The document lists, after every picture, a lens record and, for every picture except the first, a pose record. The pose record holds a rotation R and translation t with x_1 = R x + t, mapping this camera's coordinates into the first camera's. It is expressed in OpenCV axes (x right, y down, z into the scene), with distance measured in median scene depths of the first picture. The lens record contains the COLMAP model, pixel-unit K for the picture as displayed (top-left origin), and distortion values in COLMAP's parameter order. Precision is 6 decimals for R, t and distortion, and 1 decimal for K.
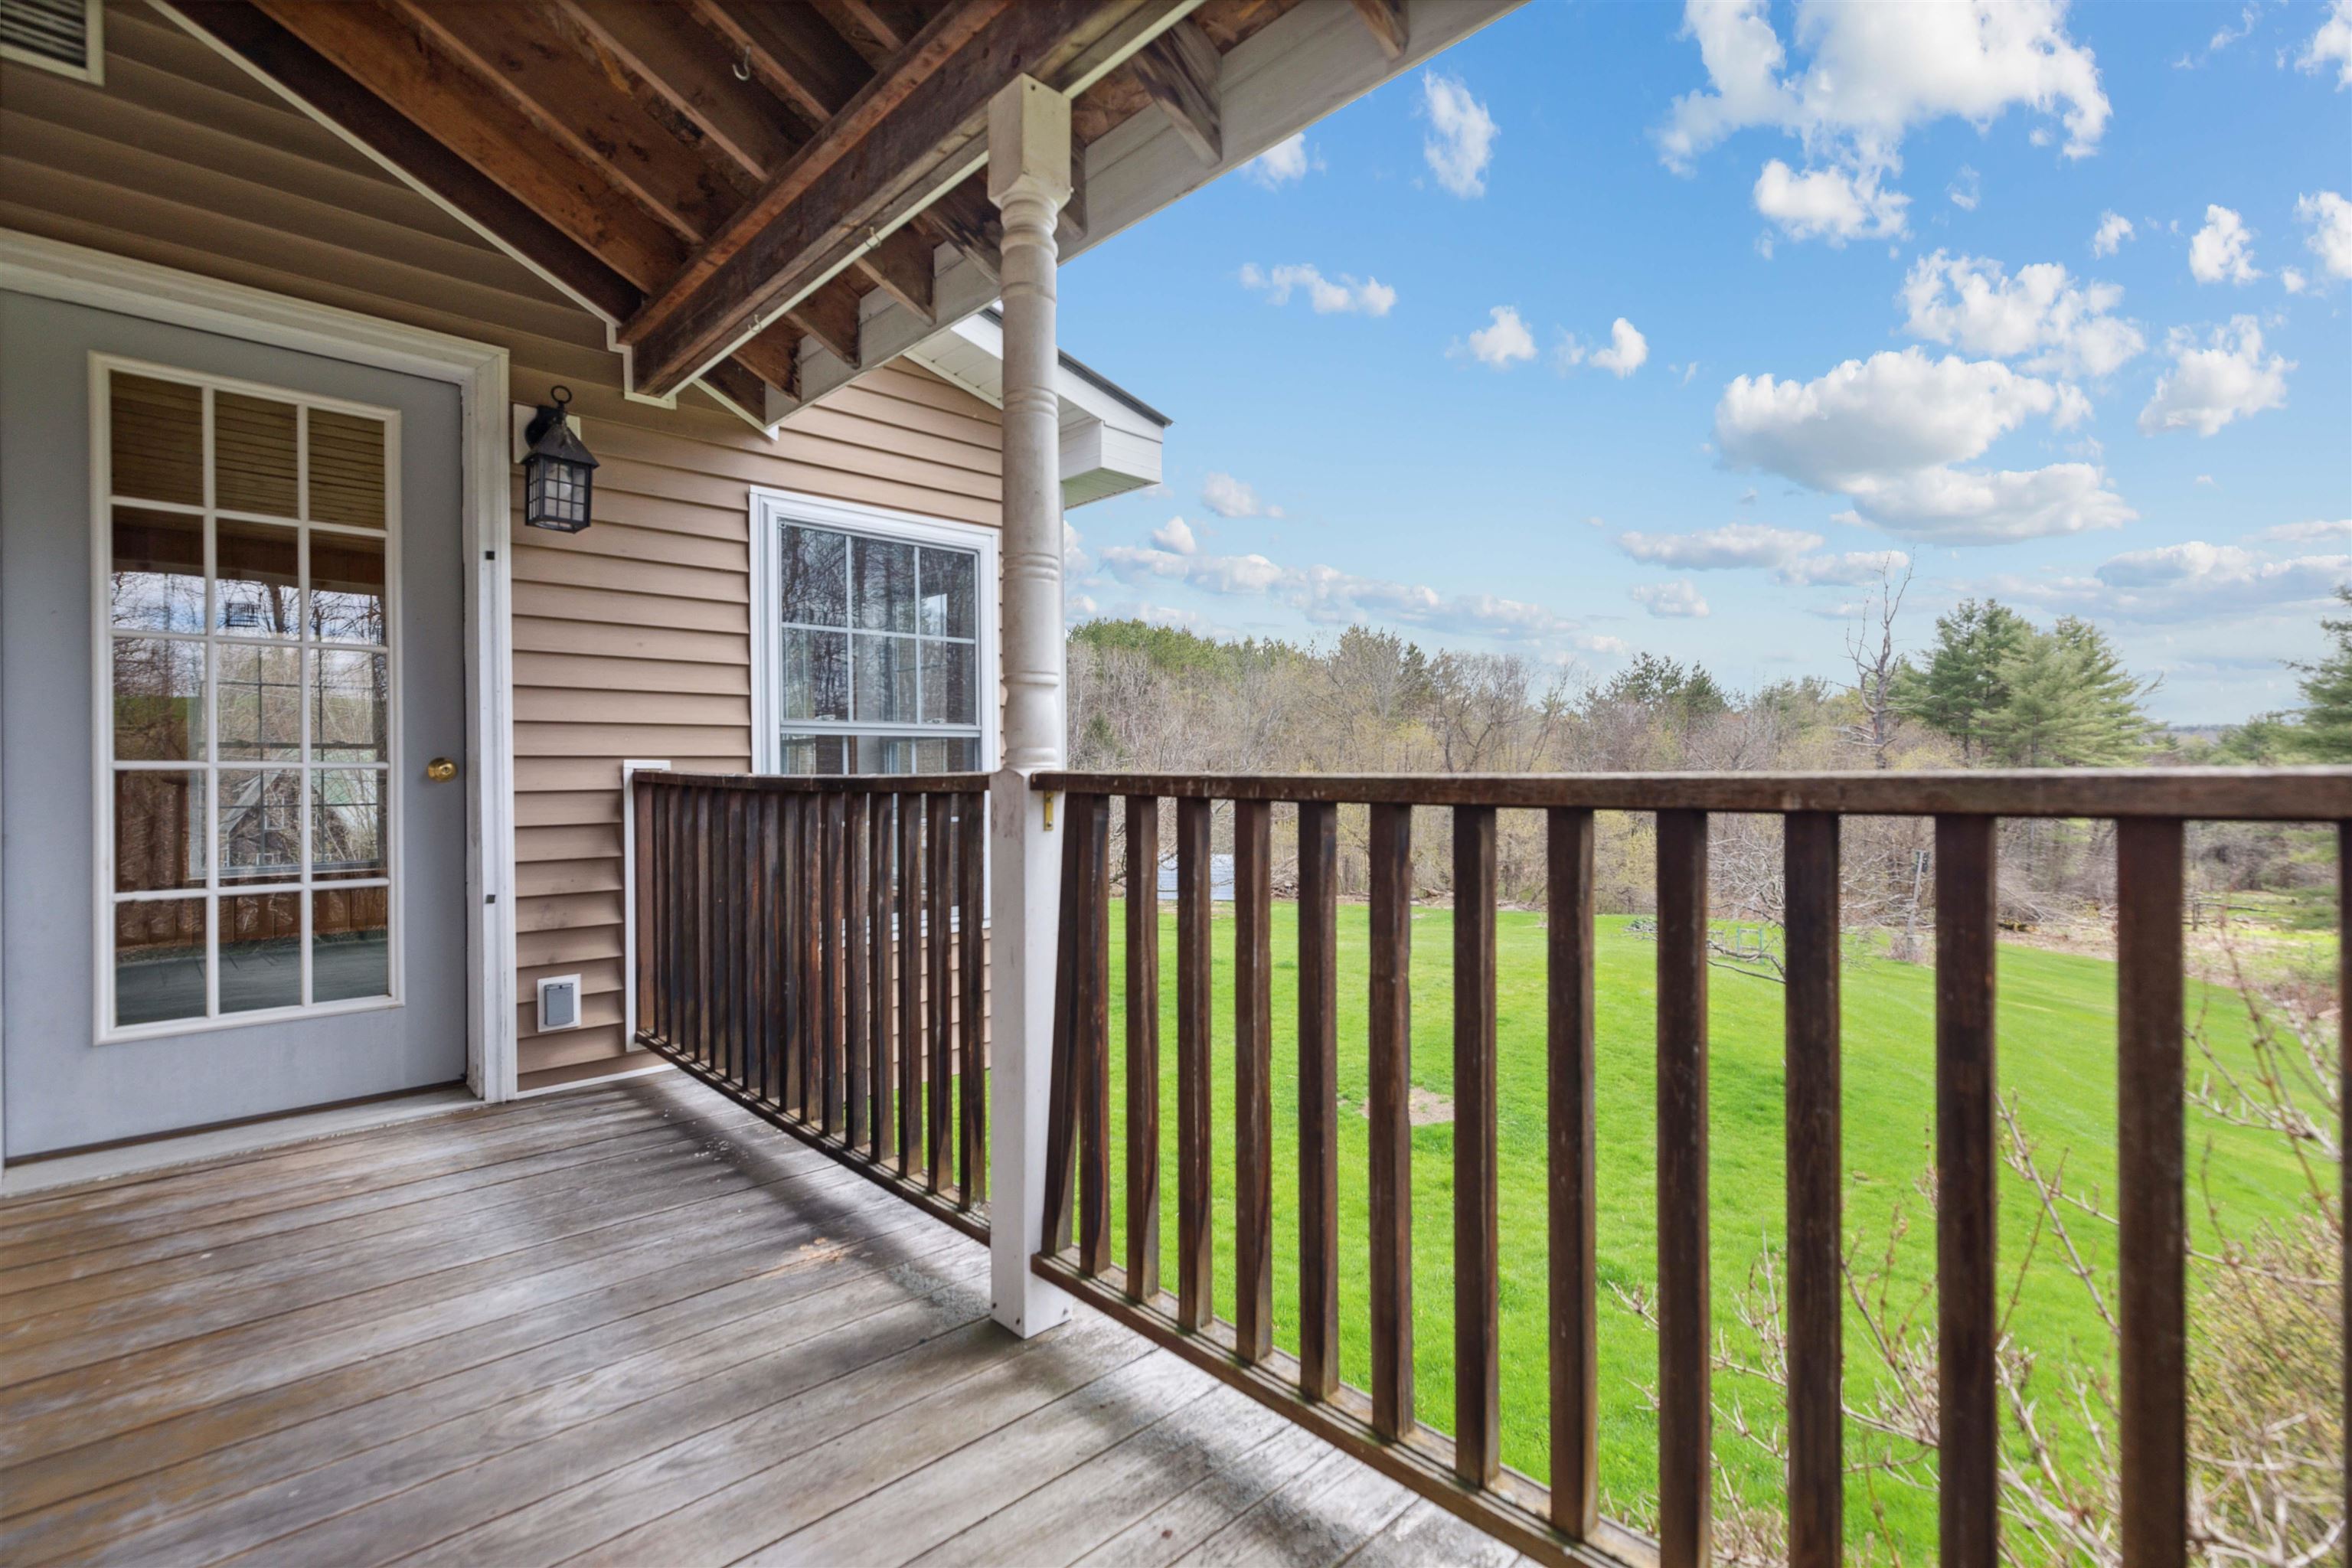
lens RADIAL K [[1077.9, 0, 1175.0], [0, 1077.9, 782.0], [0, 0, 1]] dist [-0.000014, 0.000451]
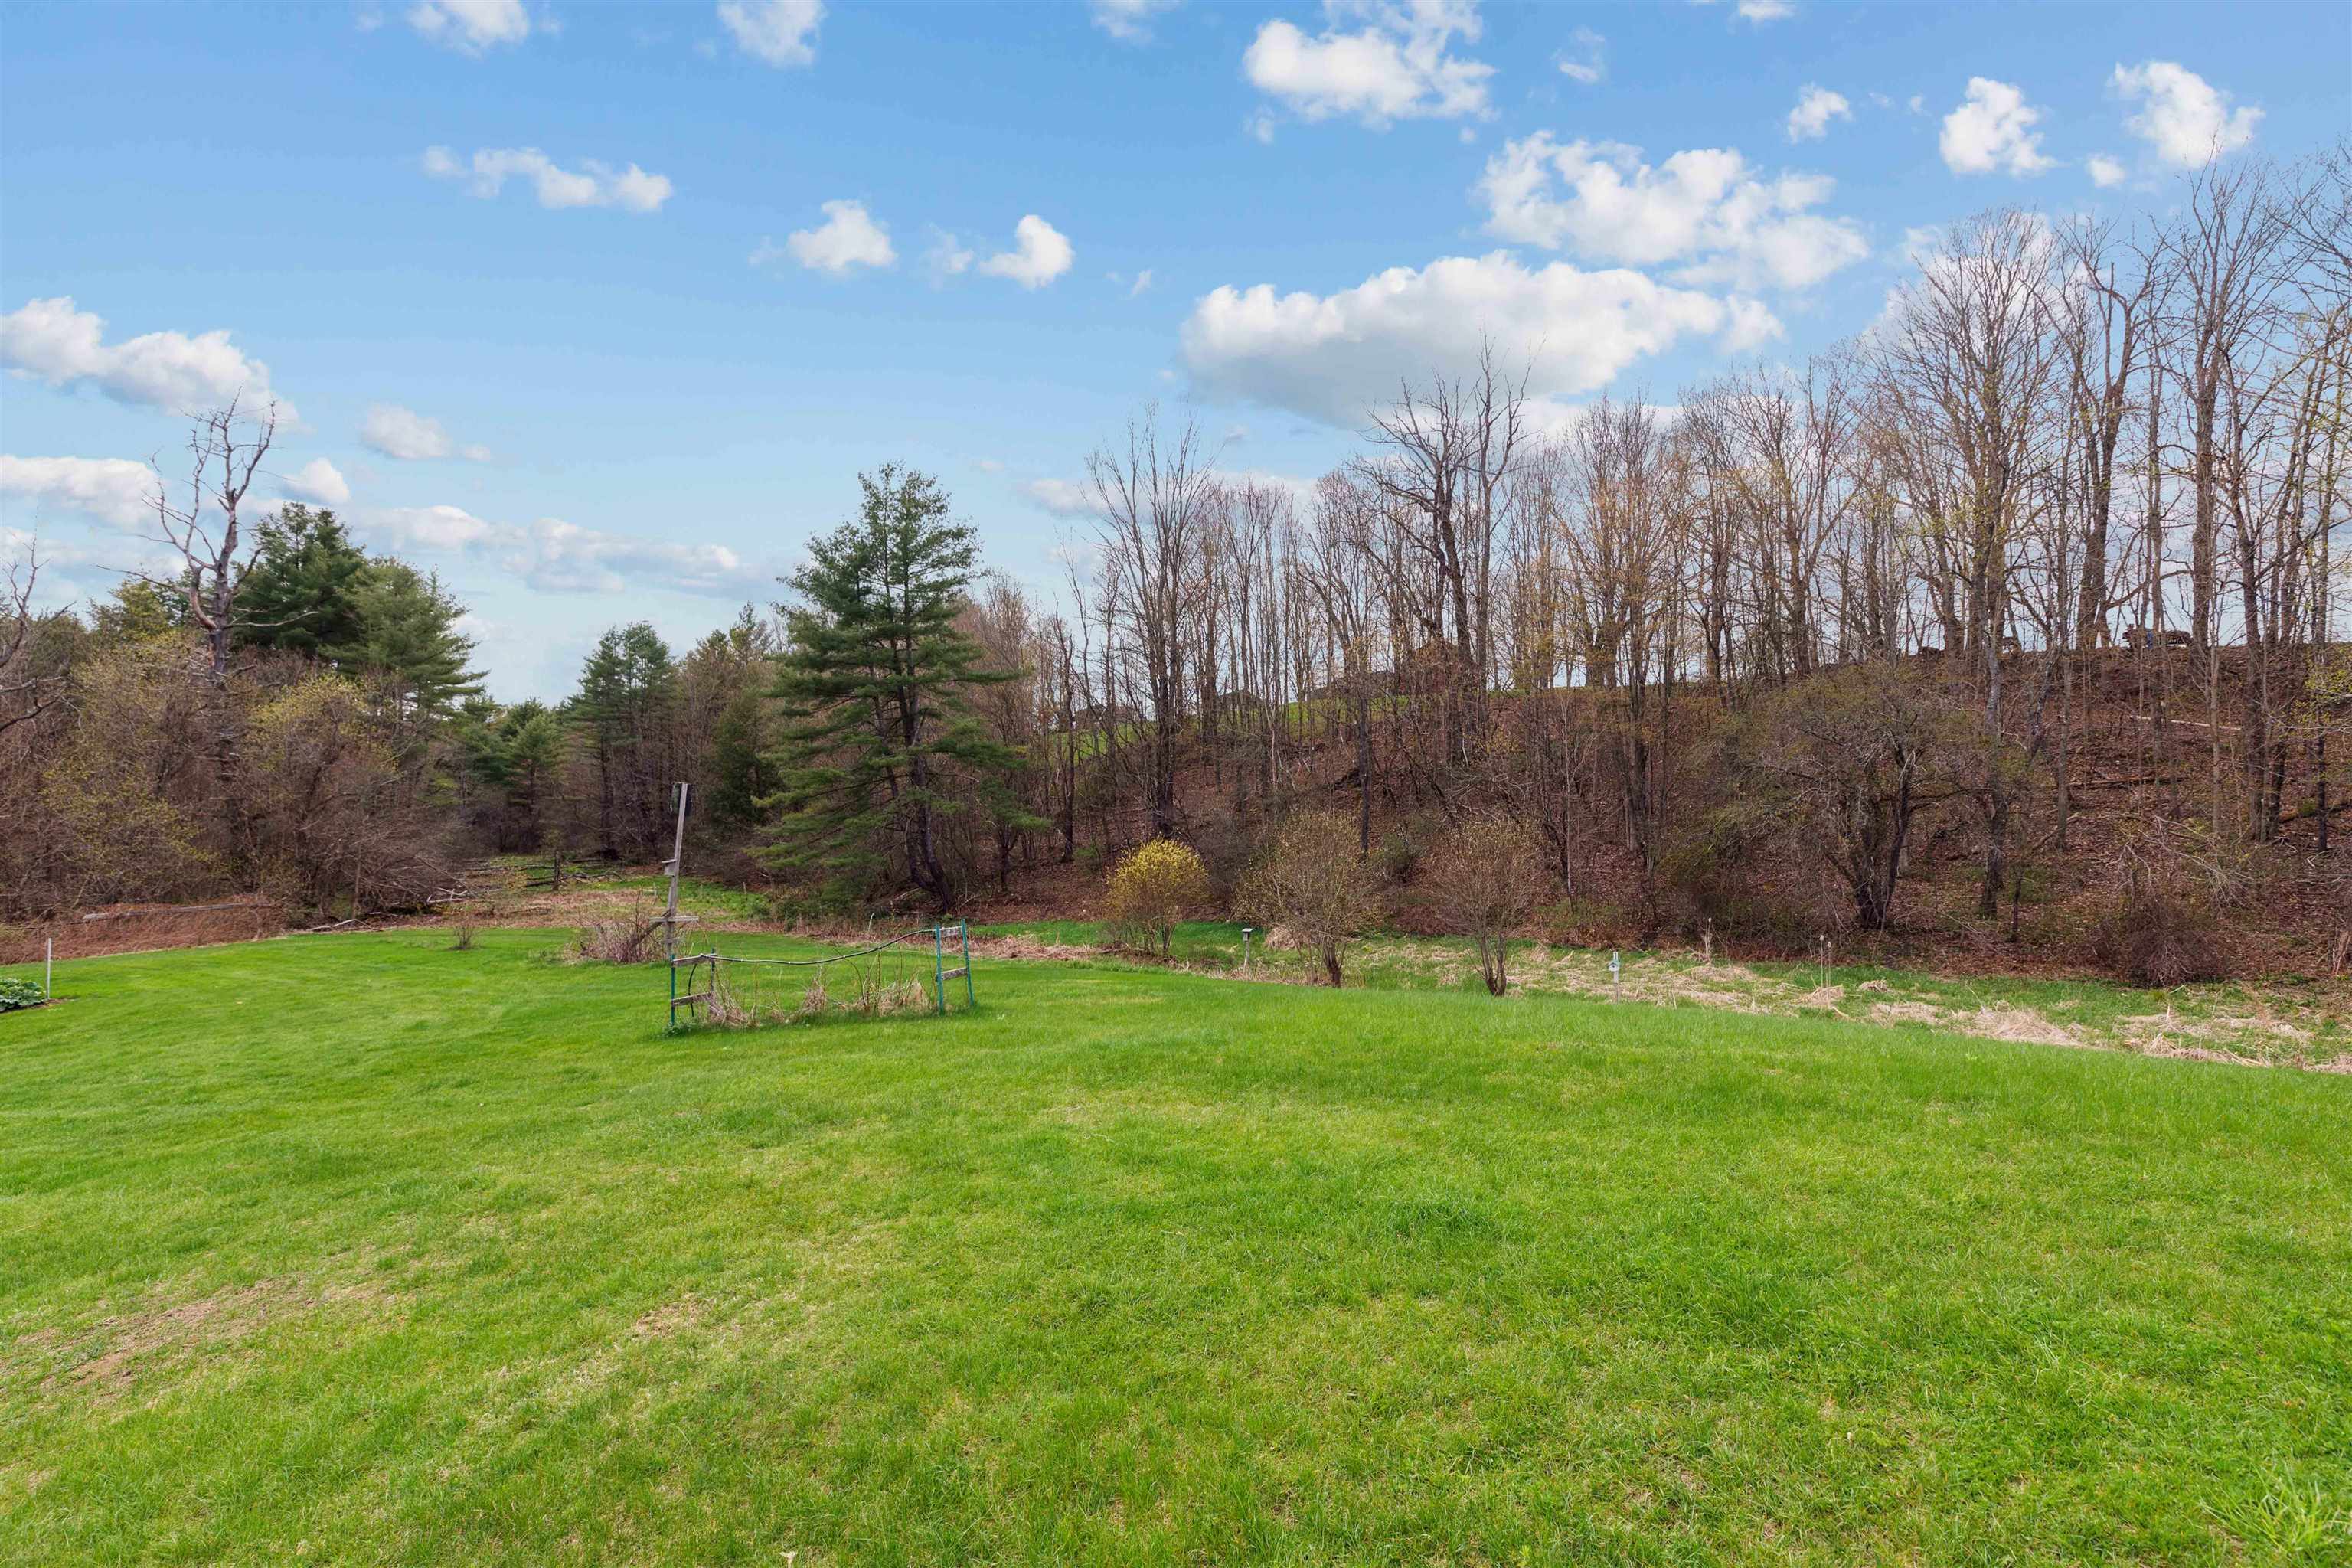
lens RADIAL K [[1077.9, 0, 1176.9], [0, 1077.9, 781.5], [0, 0, 1]] dist [-0.000014, 0.000451]
pose [[0.996955, 0.004394, -0.077850, 0.523124], [-0.004389, 0.999990, 0.000237, -0.004543], [0.077851, 0.000105, 0.996965, 0.178039]]
